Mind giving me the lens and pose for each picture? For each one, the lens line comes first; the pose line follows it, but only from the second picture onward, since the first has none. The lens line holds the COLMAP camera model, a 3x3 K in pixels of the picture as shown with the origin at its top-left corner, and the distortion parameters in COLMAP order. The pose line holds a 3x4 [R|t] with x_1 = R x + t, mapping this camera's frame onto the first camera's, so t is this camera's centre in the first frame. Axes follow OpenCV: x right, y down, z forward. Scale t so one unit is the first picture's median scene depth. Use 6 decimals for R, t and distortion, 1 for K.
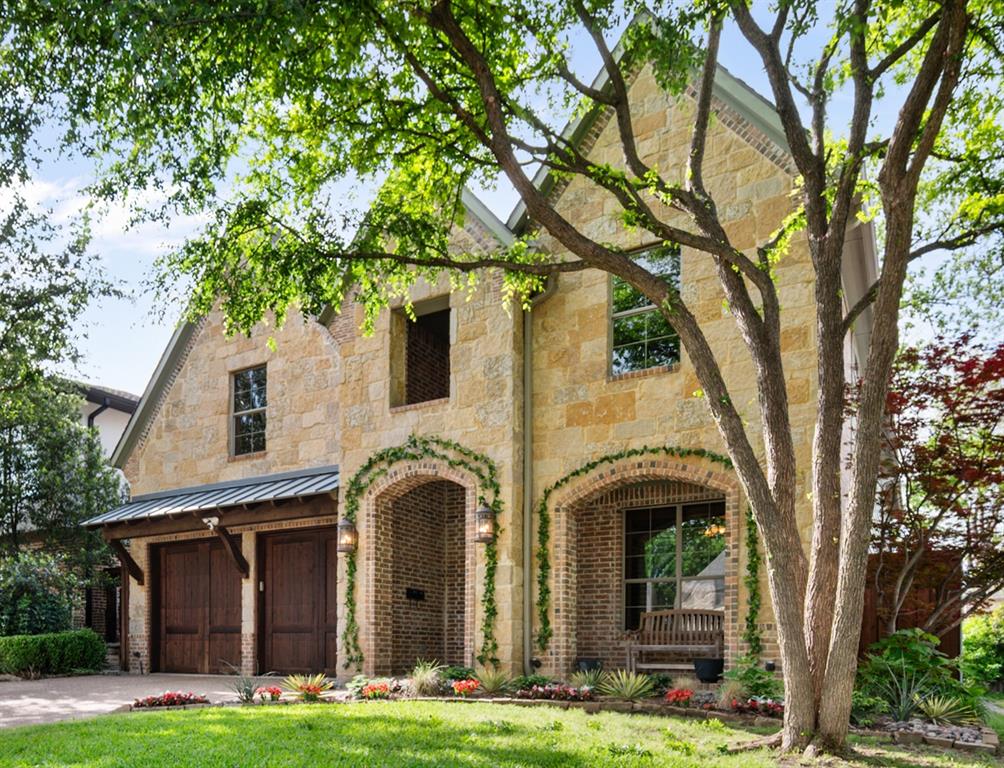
lens RADIAL K [[443.3, 0, 502.7], [0, 443.3, 390.6], [0, 0, 1]] dist [0.001316, 0.000702]
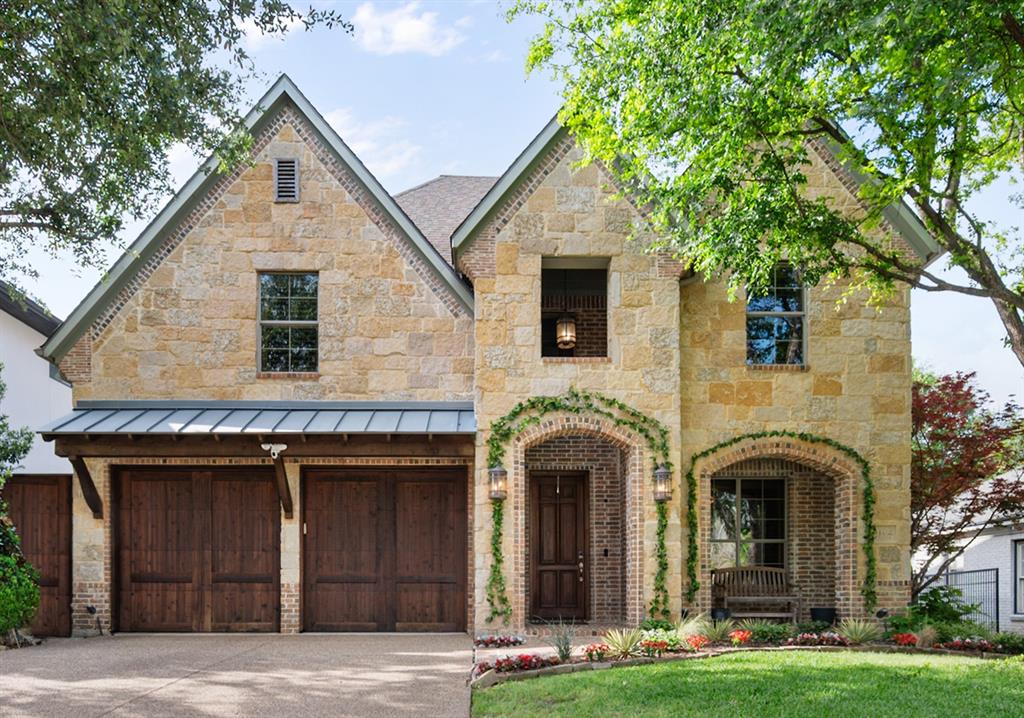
lens RADIAL K [[426.8, 0, 512.5], [0, 426.8, 352.0], [0, 0, 1]] dist [0.001784, 0.000092]
pose [[0.930999, 0.180021, 0.317543, -0.666796], [-0.181254, 0.983095, -0.025919, 0.072117], [-0.316841, -0.033425, 0.947890, 0.135708]]
